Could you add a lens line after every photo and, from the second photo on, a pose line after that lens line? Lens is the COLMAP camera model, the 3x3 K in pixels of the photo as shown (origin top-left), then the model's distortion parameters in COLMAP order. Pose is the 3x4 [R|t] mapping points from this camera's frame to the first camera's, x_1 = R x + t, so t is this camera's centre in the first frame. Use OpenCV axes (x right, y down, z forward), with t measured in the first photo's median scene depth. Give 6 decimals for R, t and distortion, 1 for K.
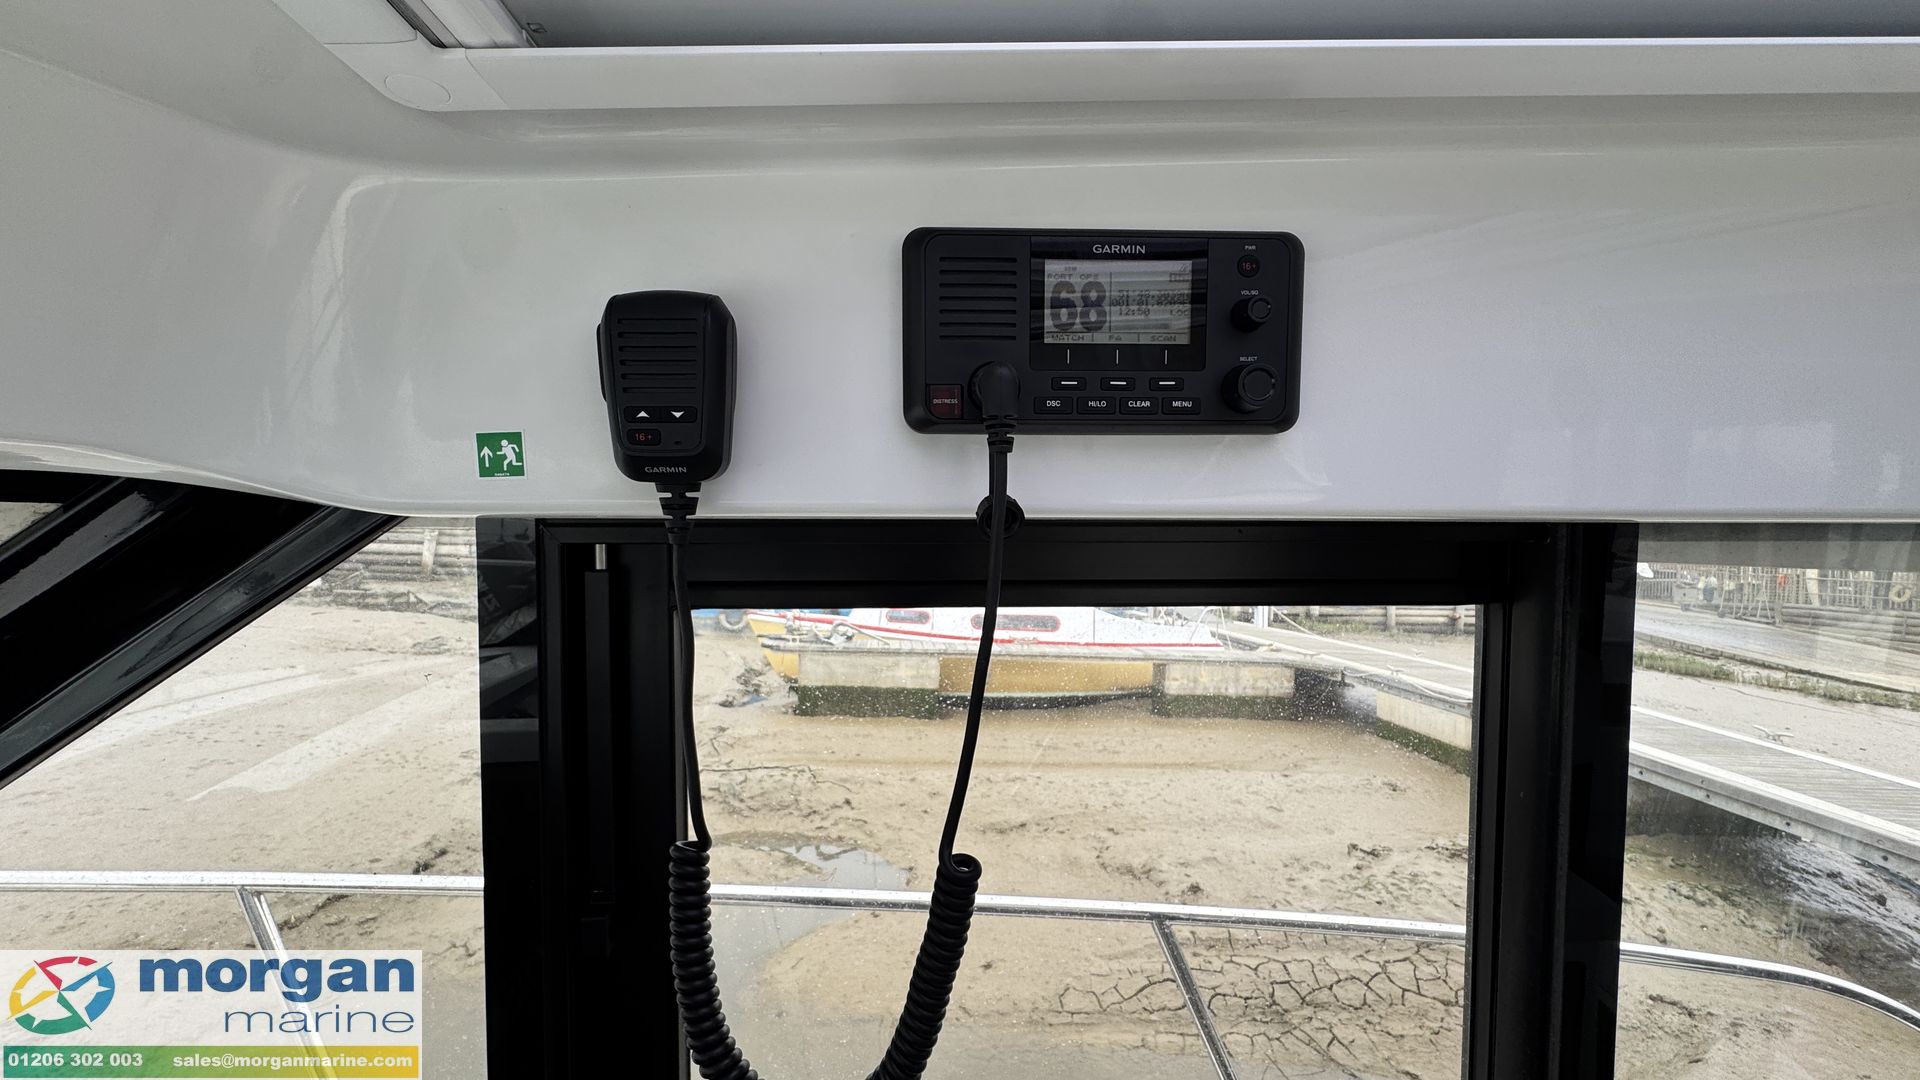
lens RADIAL K [[768.5, 0, 960.0], [0, 768.5, 540.0], [0, 0, 1]] dist [-0.006798, 0.000318]
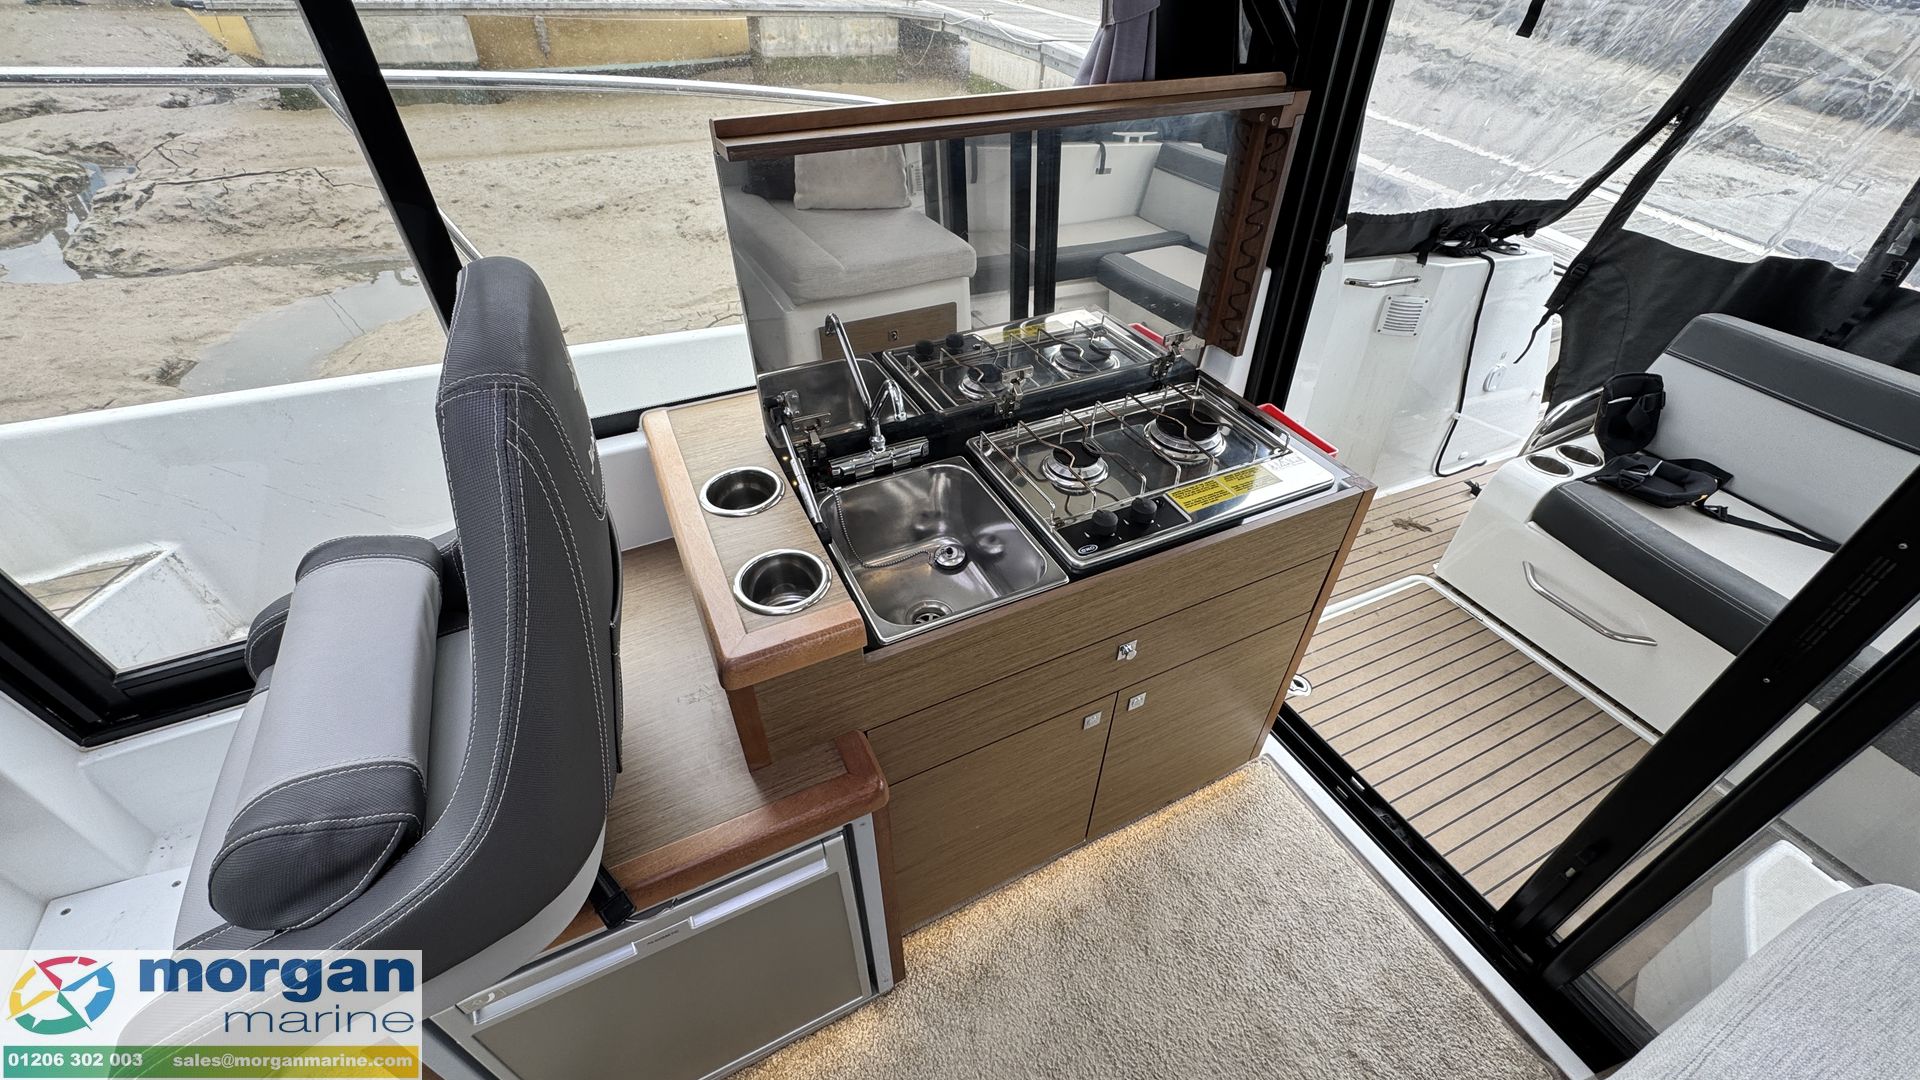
lens RADIAL K [[765.2, 0, 961.2], [0, 765.2, 537.8], [0, 0, 1]] dist [-0.003484, 0.000061]
pose [[0.917087, -0.244737, 0.314730, 0.086549], [-0.027144, 0.749257, 0.661723, 0.033632], [-0.397762, -0.615400, 0.680491, -0.076328]]
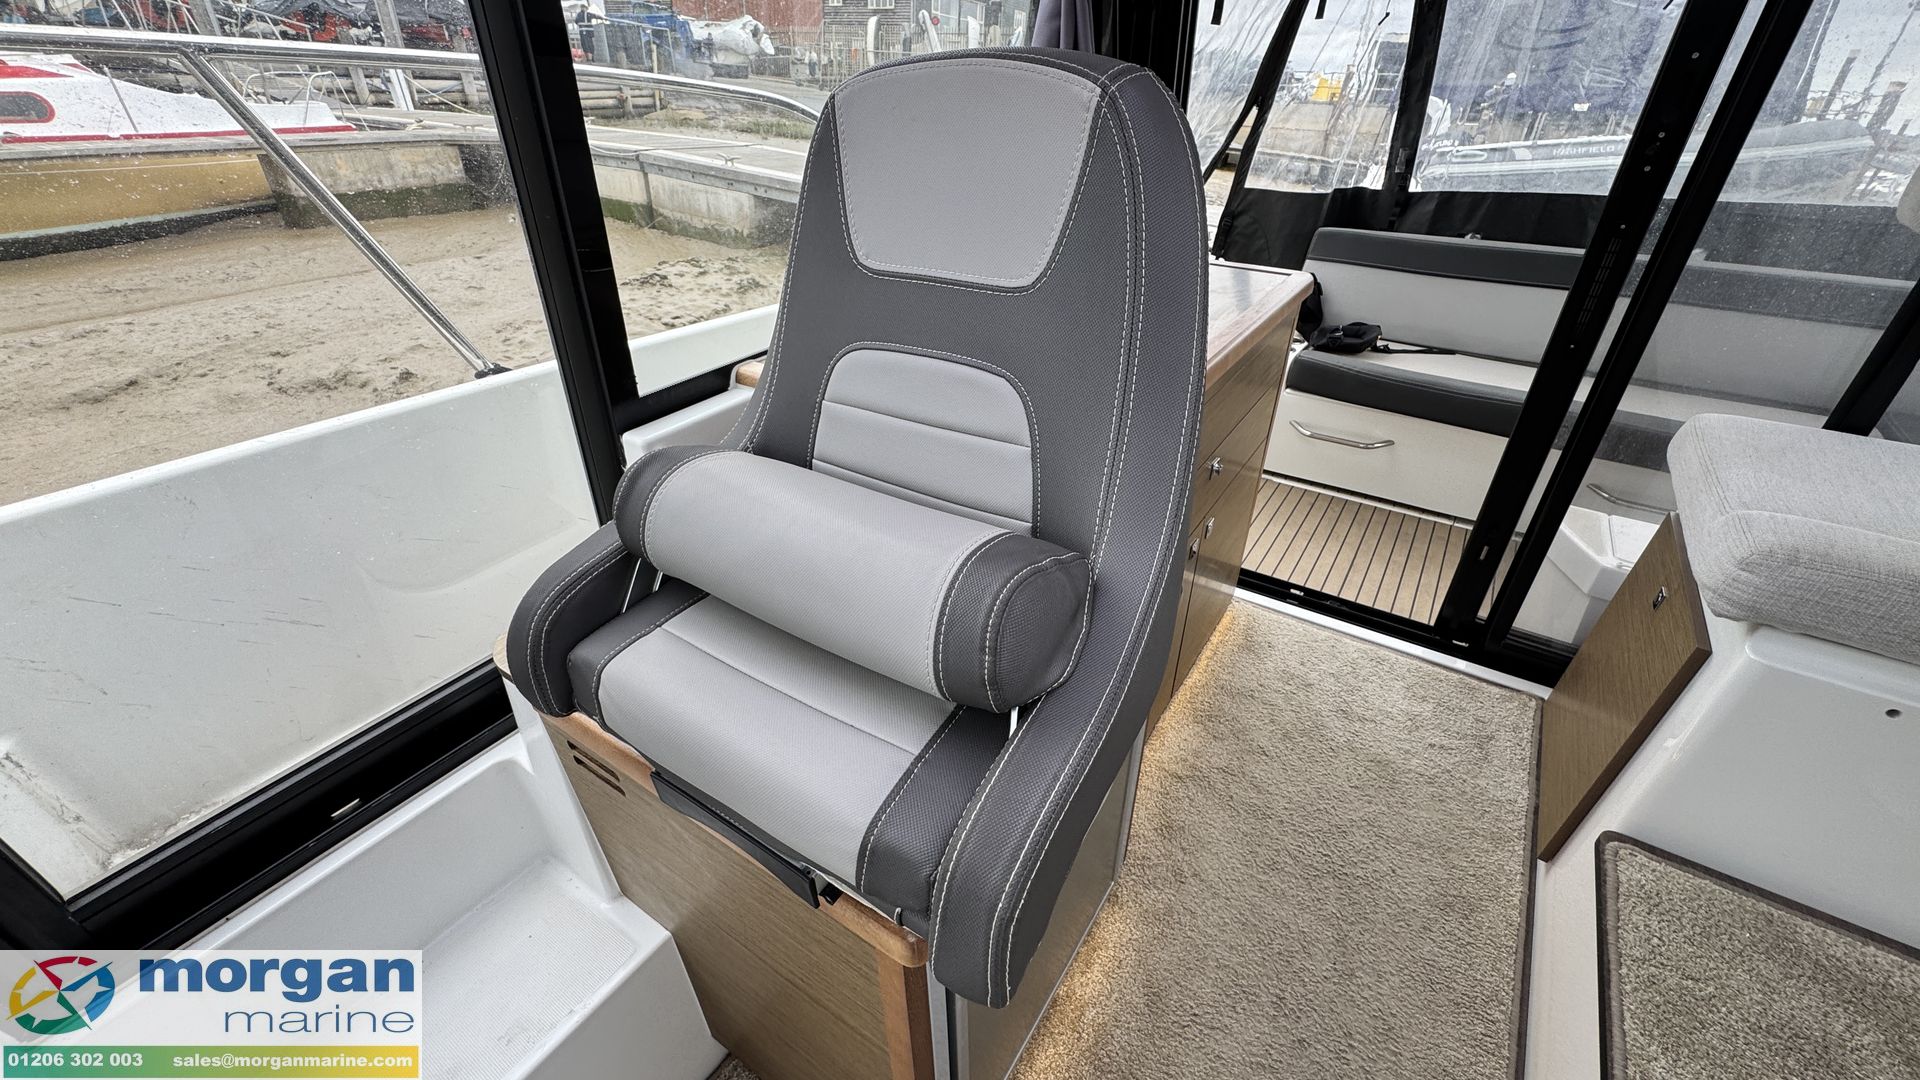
lens RADIAL K [[765.2, 0, 961.2], [0, 765.2, 537.8], [0, 0, 1]] dist [-0.003484, 0.000061]
pose [[0.593592, -0.434667, 0.677284, -0.005485], [-0.022356, 0.832359, 0.553785, 0.065649], [-0.804456, -0.343864, 0.484364, -0.043805]]
